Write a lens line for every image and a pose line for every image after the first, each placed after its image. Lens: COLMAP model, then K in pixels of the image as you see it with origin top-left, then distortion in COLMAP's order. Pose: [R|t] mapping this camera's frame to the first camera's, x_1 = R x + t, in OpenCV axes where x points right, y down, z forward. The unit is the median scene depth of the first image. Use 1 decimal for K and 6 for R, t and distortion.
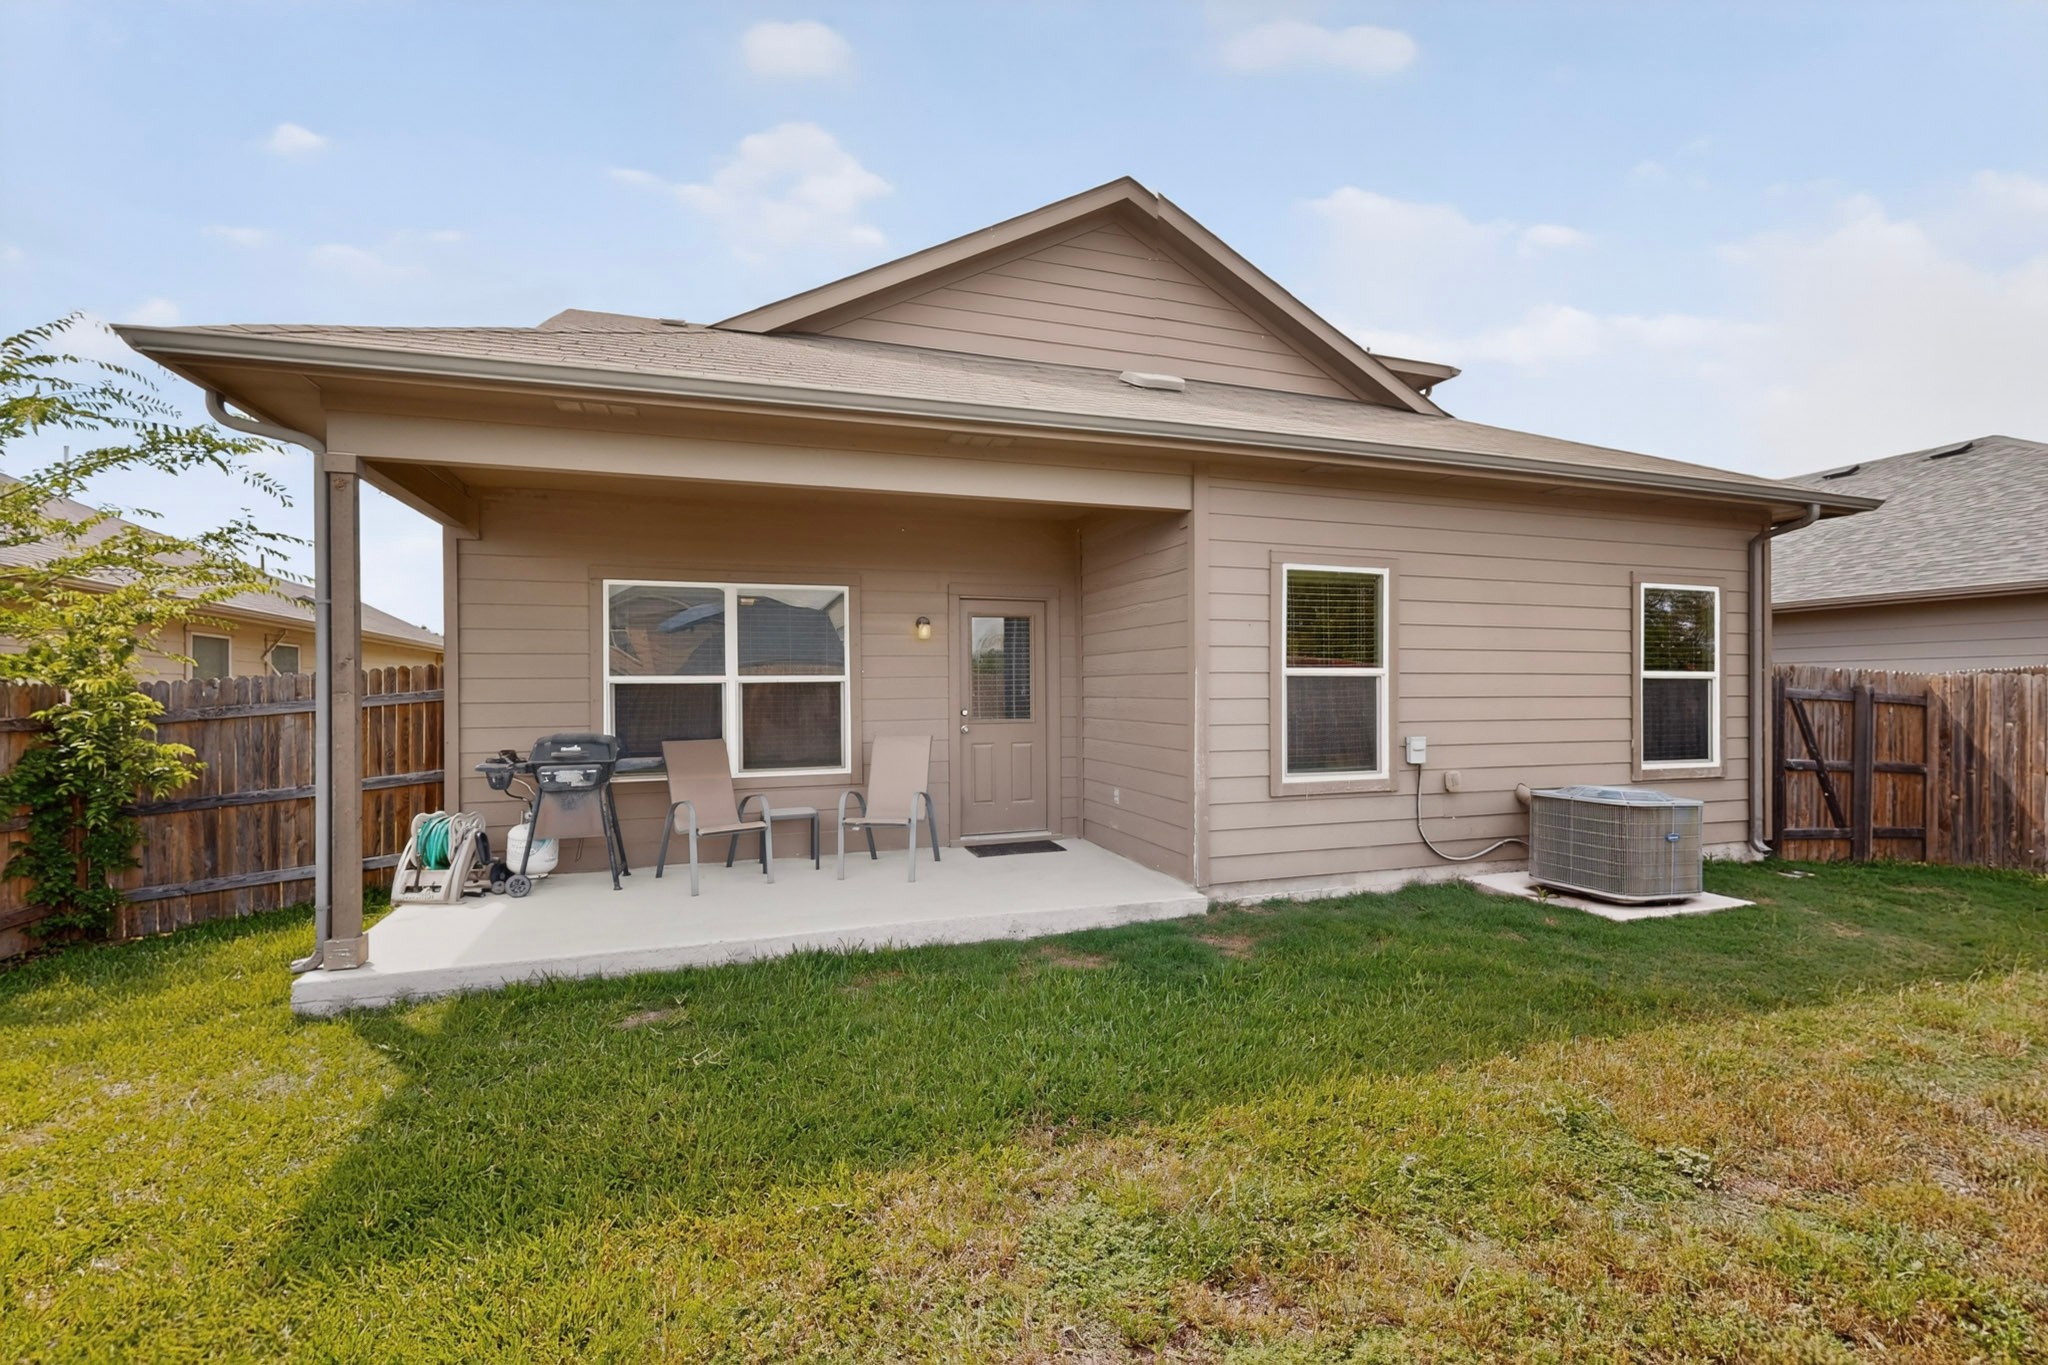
lens RADIAL K [[875.6, 0, 1022.4], [0, 875.6, 695.5], [0, 0, 1]] dist [0.040434, 0.000034]
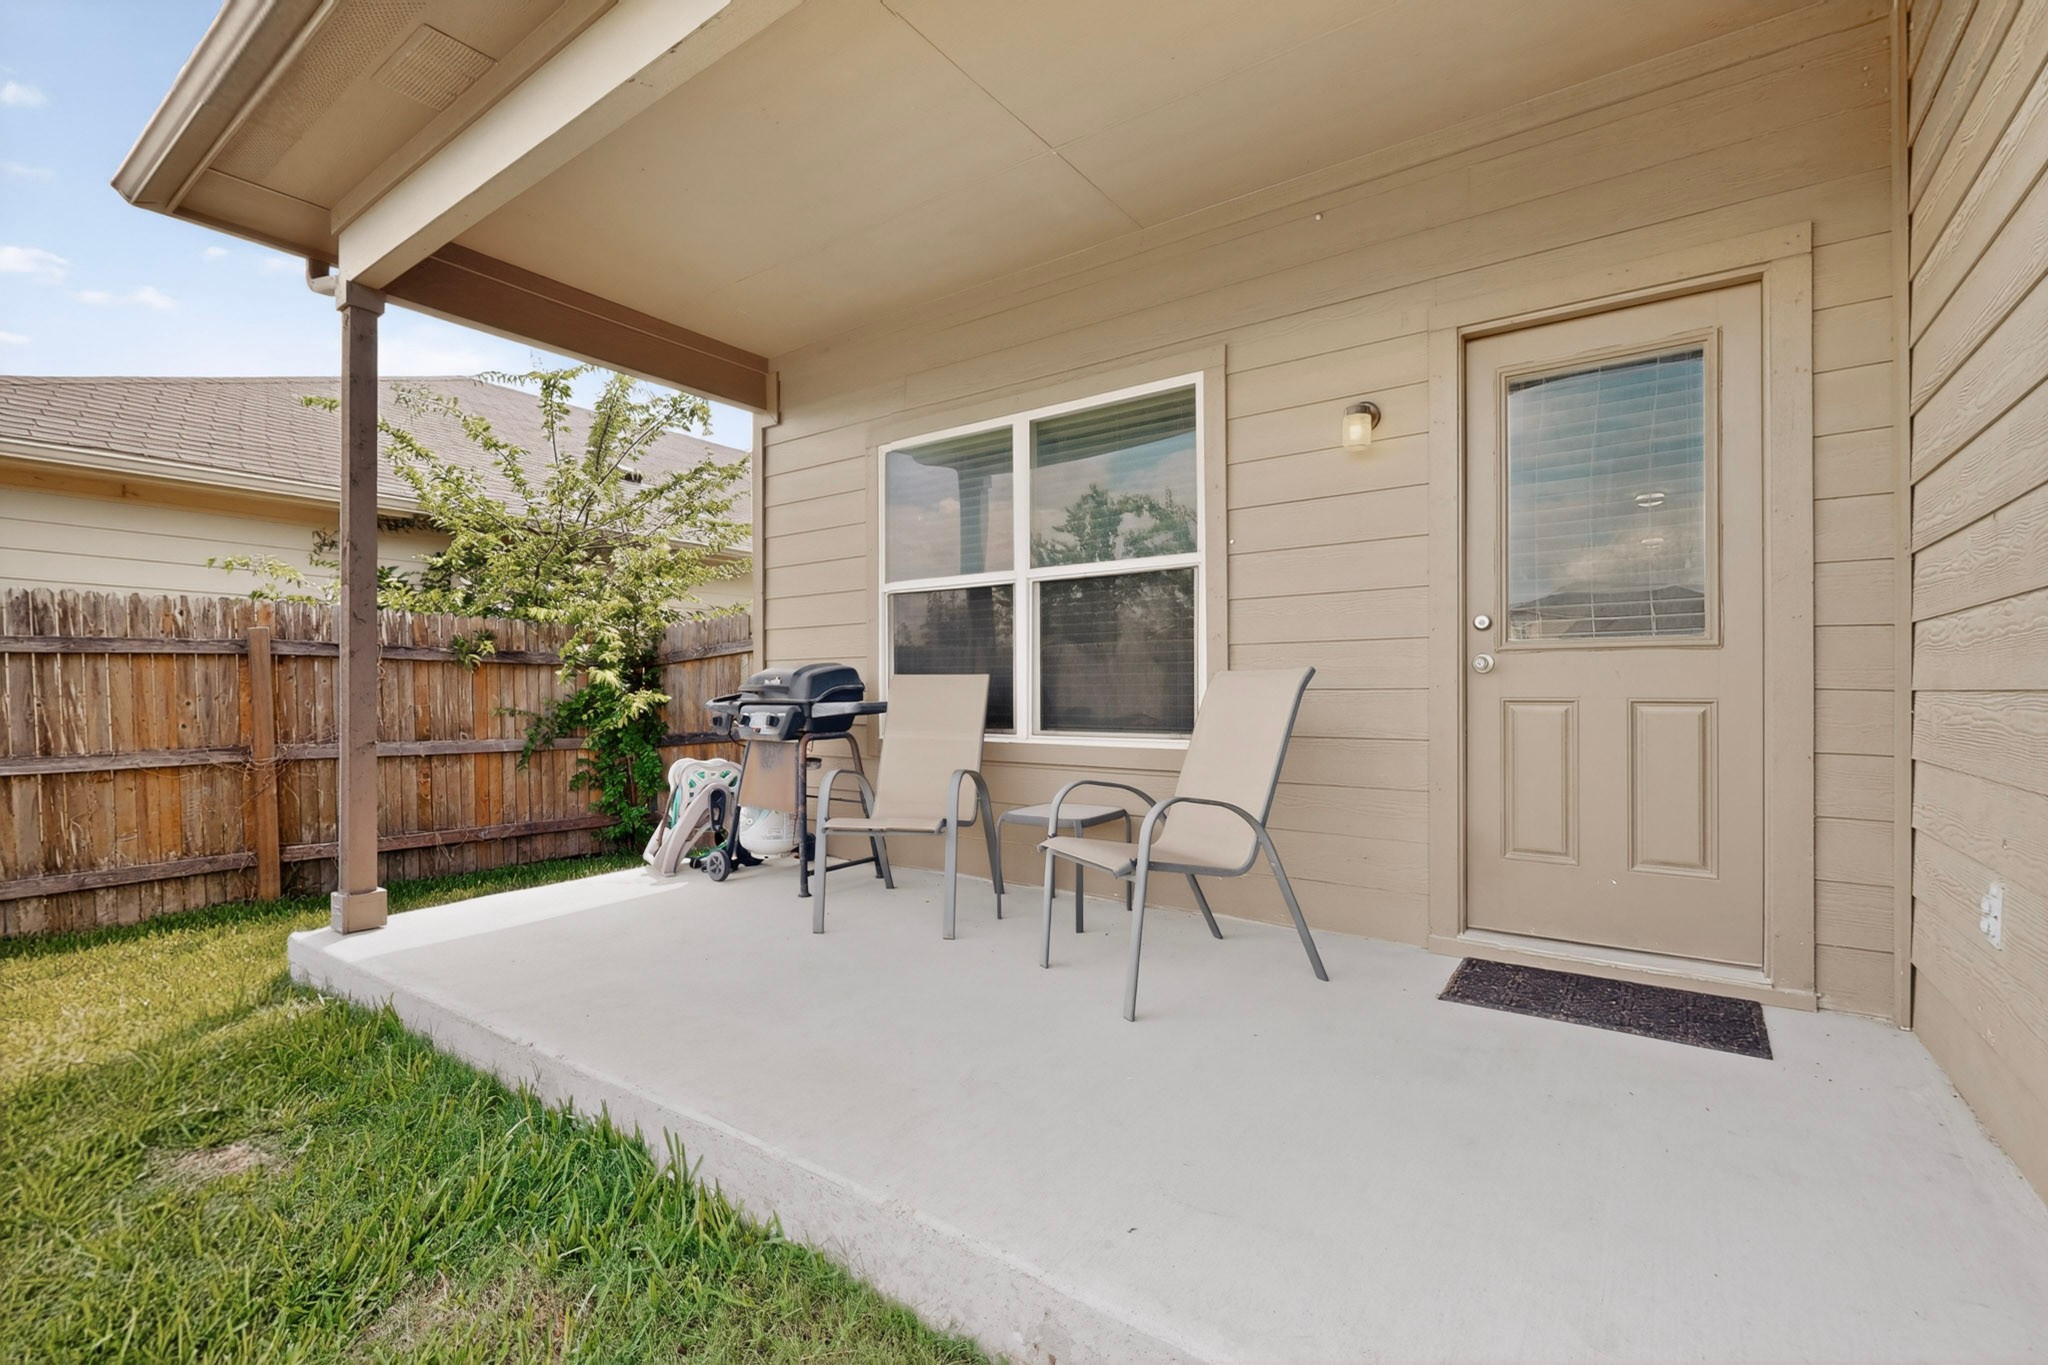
lens RADIAL K [[875.6, 0, 1022.4], [0, 875.6, 695.5], [0, 0, 1]] dist [0.040434, 0.000034]
pose [[0.584923, -0.001712, -0.811087, 0.147587], [-0.015284, 0.999797, -0.013132, 0.071380], [0.810945, 0.020078, 0.584778, 0.673428]]
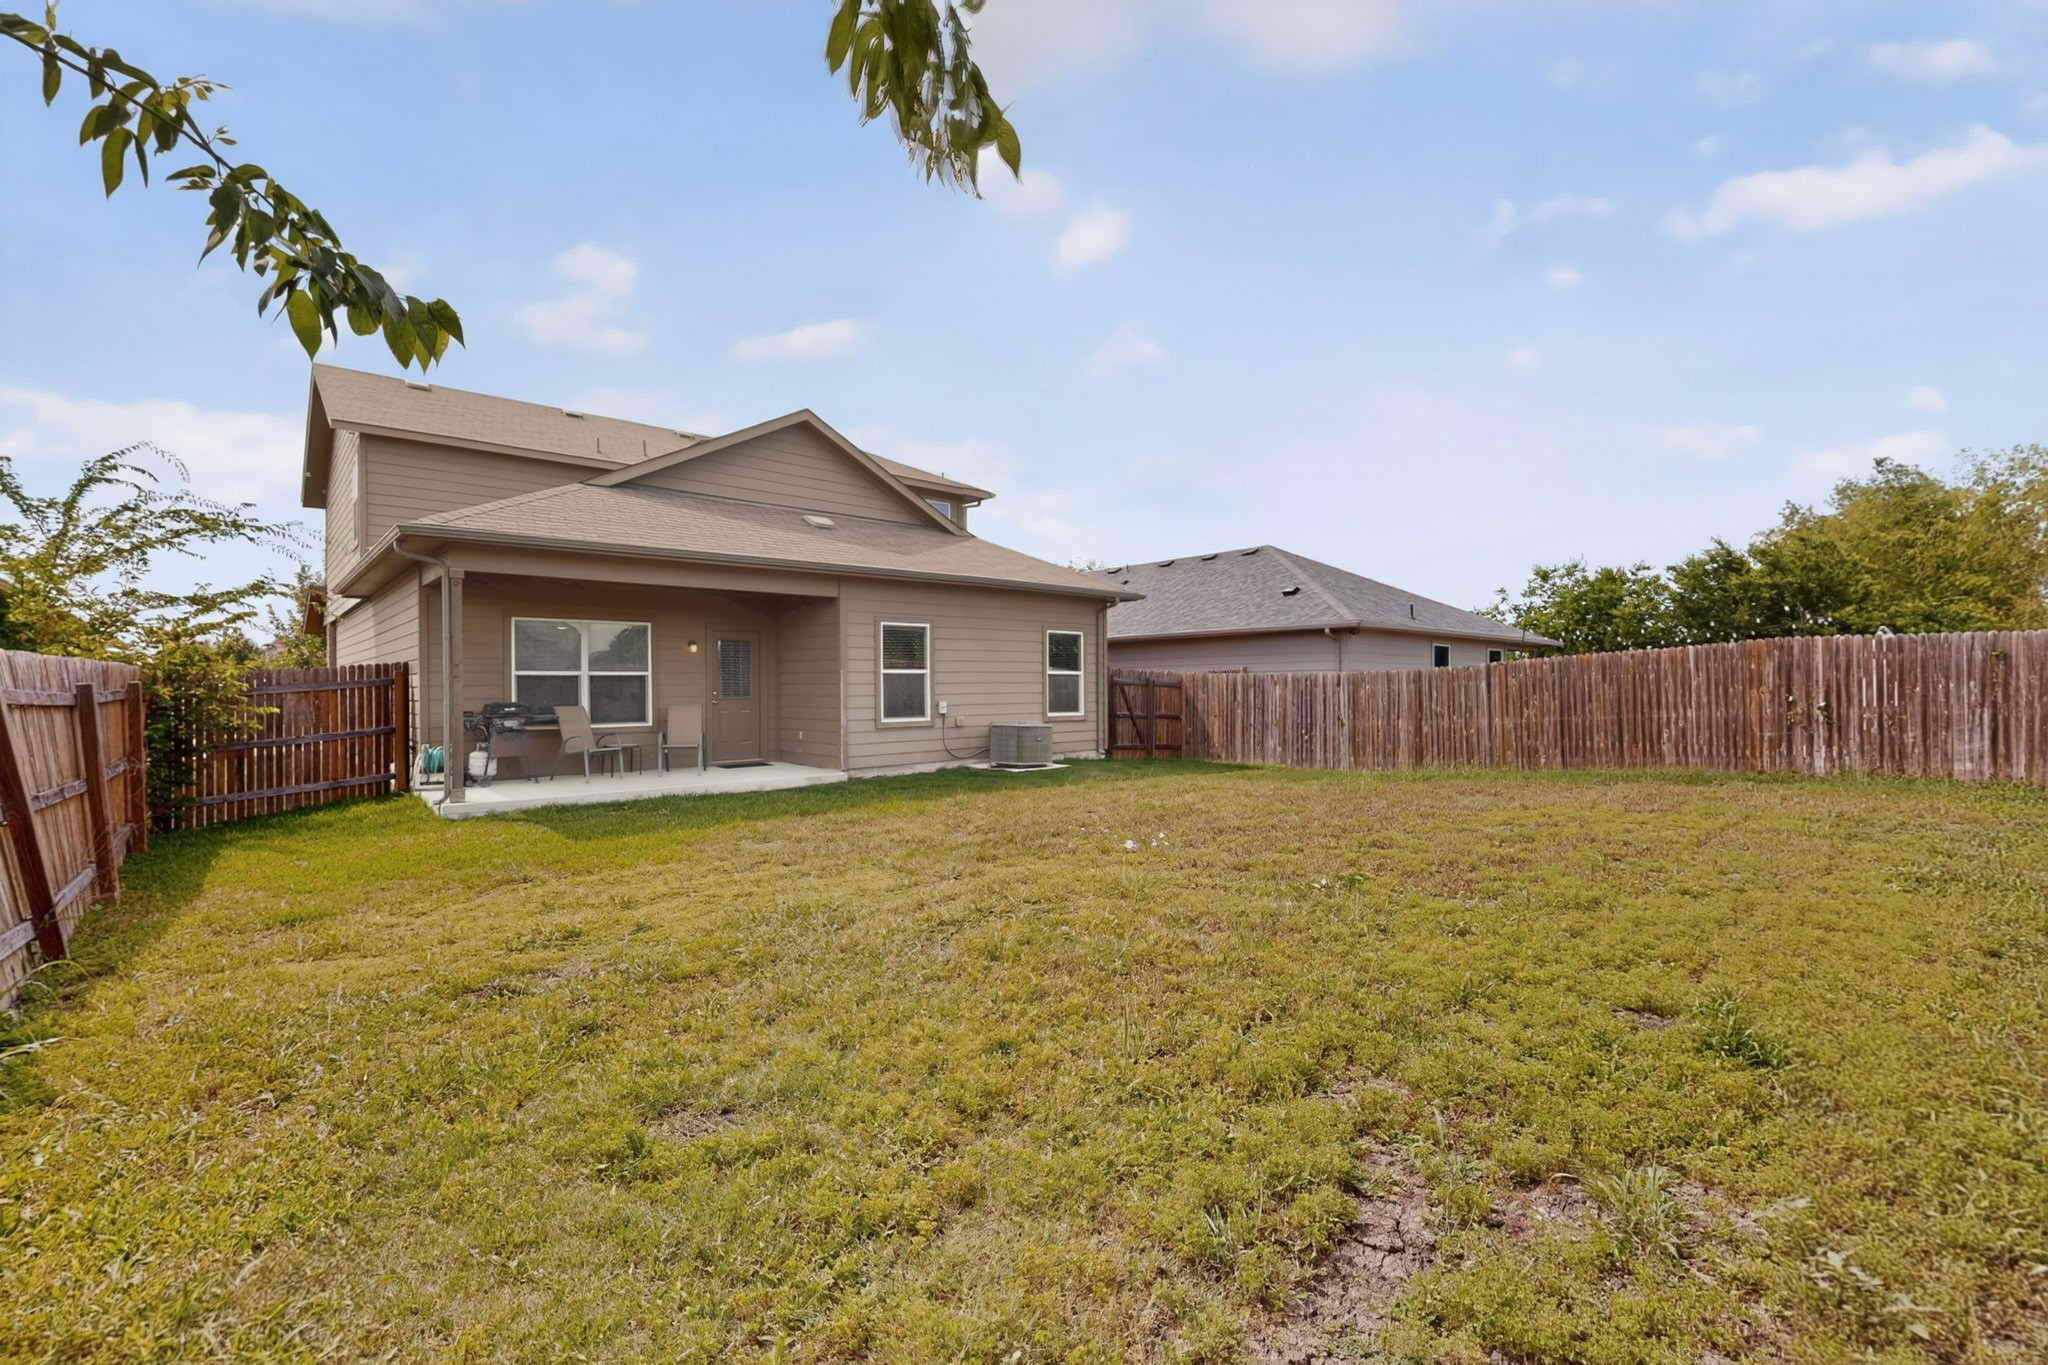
lens RADIAL K [[875.6, 0, 1022.4], [0, 875.6, 695.5], [0, 0, 1]] dist [0.040434, 0.000034]
pose [[0.924411, -0.007193, 0.381330, -0.195052], [0.002996, 0.999928, 0.011599, 0.007935], [-0.381386, -0.009579, 0.924366, -1.058916]]
